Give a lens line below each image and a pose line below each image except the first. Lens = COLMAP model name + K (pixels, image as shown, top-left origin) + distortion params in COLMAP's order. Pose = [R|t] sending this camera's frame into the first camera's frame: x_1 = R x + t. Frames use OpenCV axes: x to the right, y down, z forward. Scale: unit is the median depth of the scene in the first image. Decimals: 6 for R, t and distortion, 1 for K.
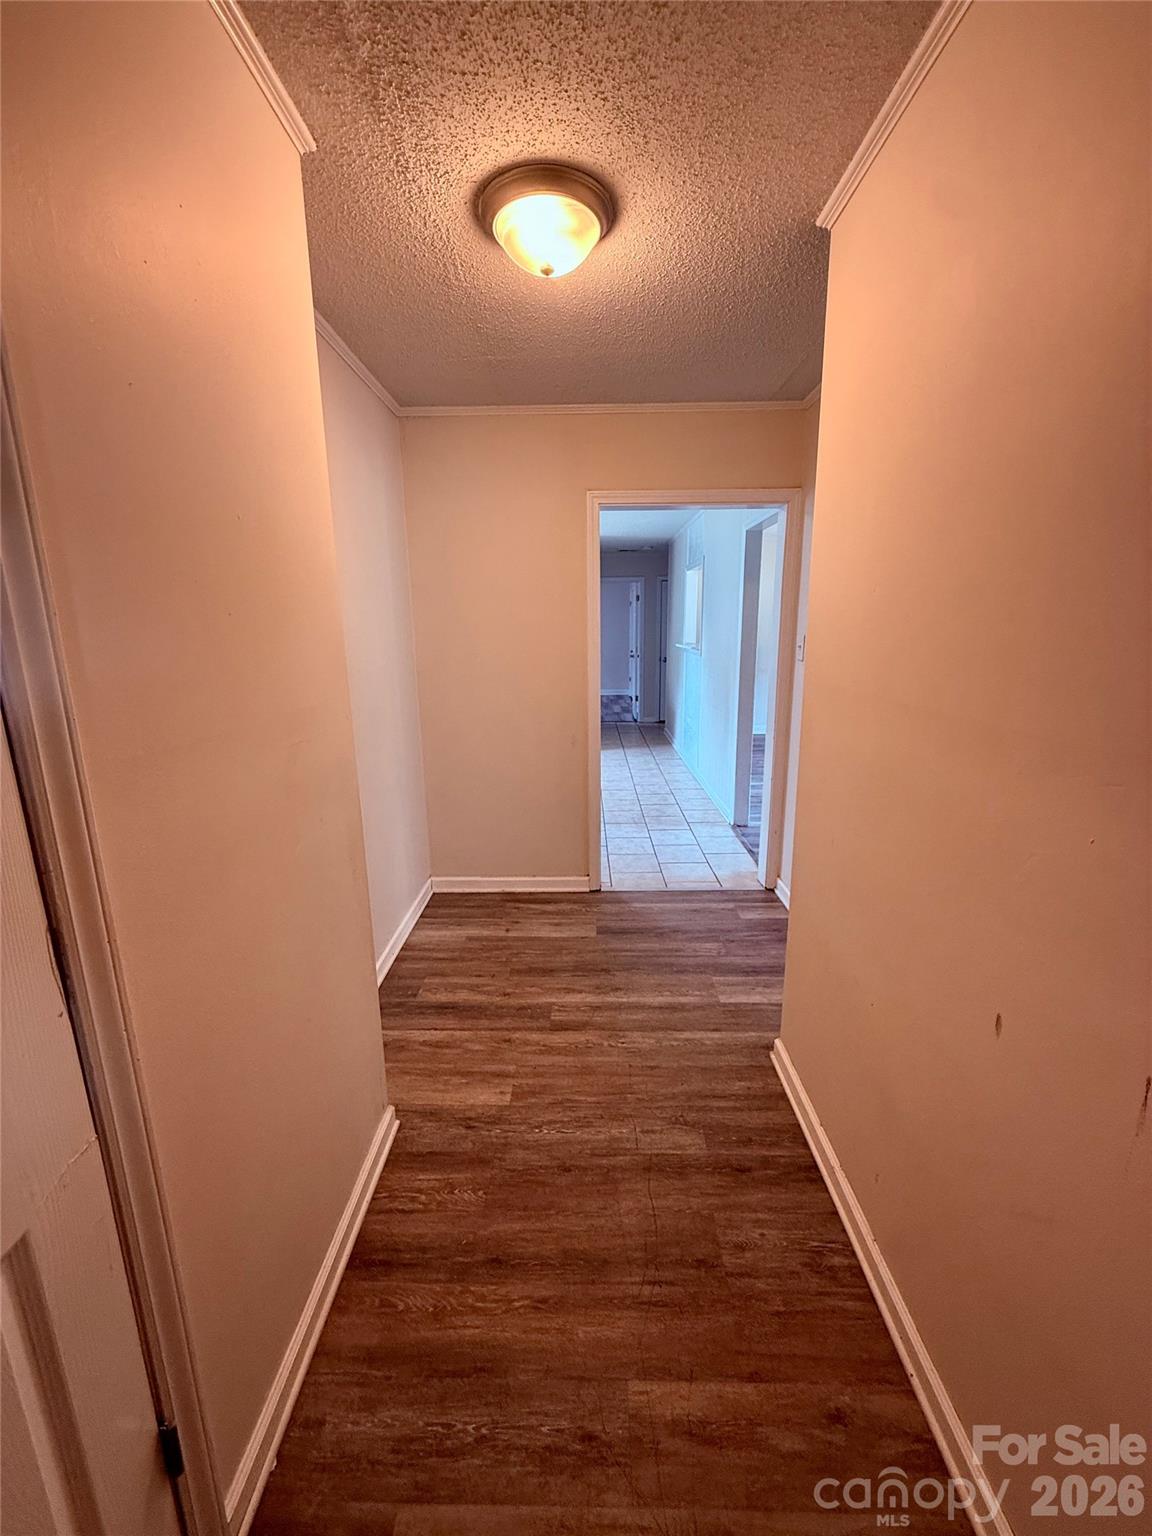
lens RADIAL K [[612.5, 0, 574.6], [0, 612.5, 764.5], [0, 0, 1]] dist [-0.001249, 0.000262]
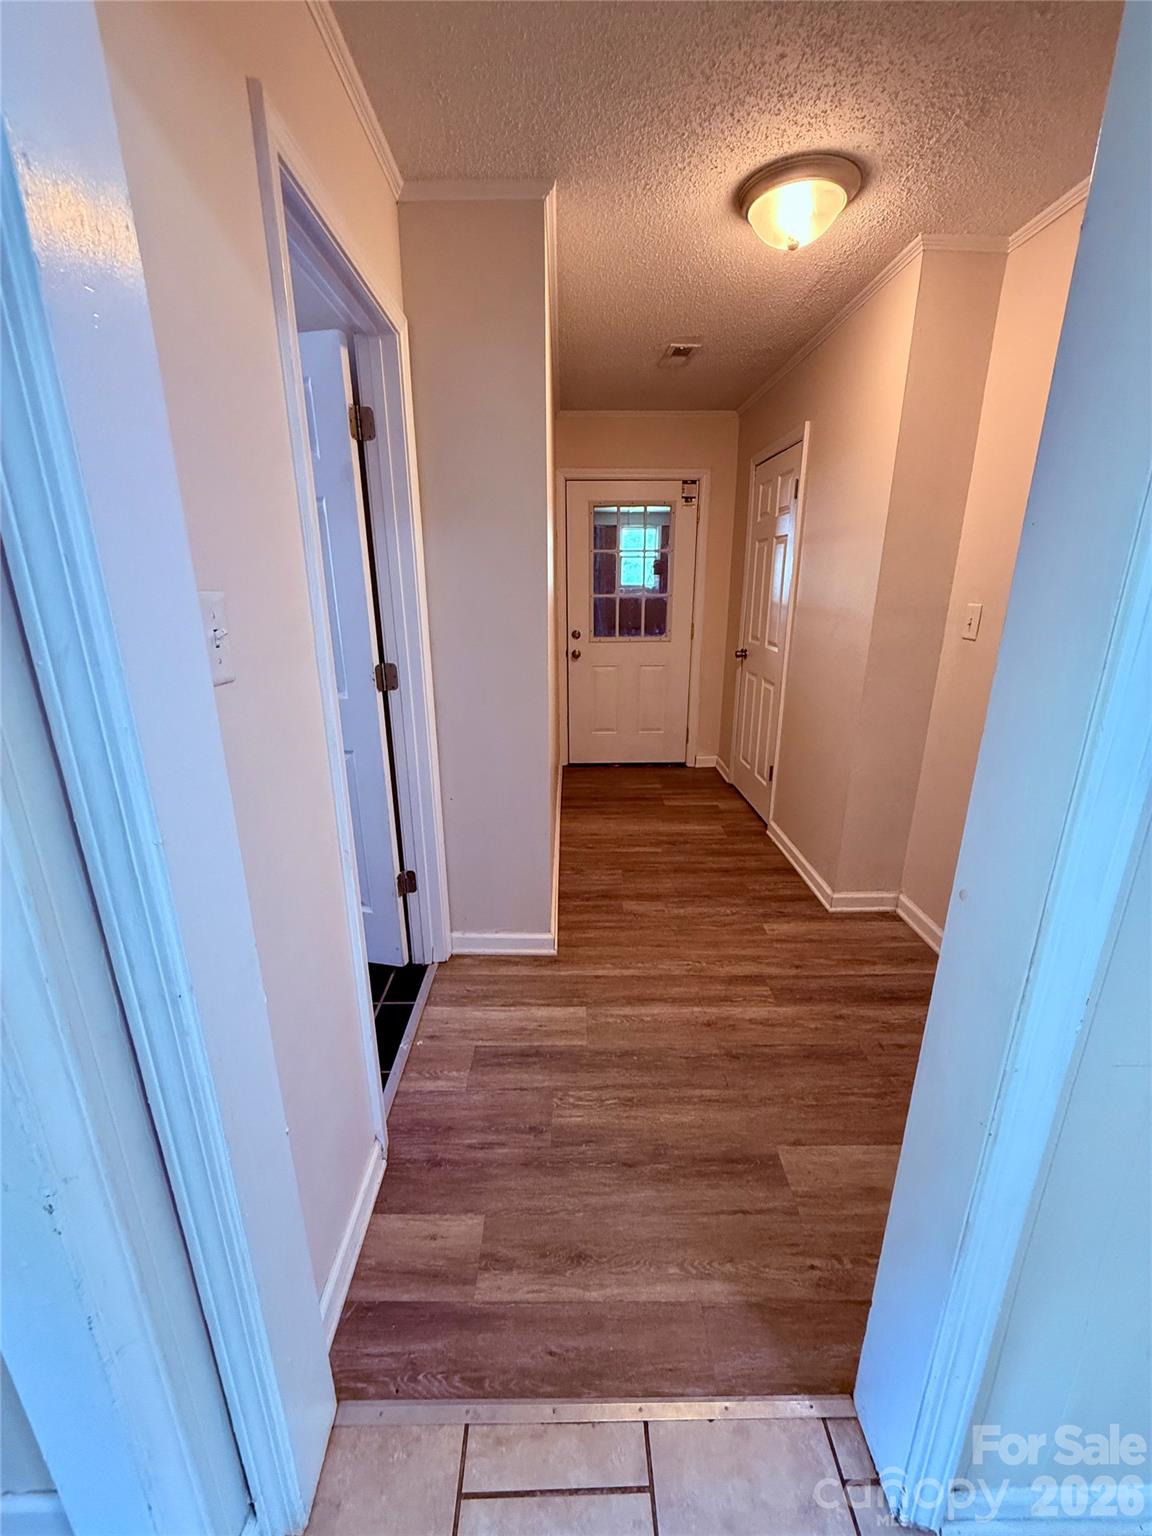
lens RADIAL K [[612.5, 0, 576.7], [0, 612.5, 762.8], [0, 0, 1]] dist [-0.001249, 0.000262]
pose [[-0.999343, 0.021428, -0.029219, 0.272086], [0.004161, 0.868937, 0.494906, -0.348890], [0.035995, 0.494459, -0.868455, 1.602412]]
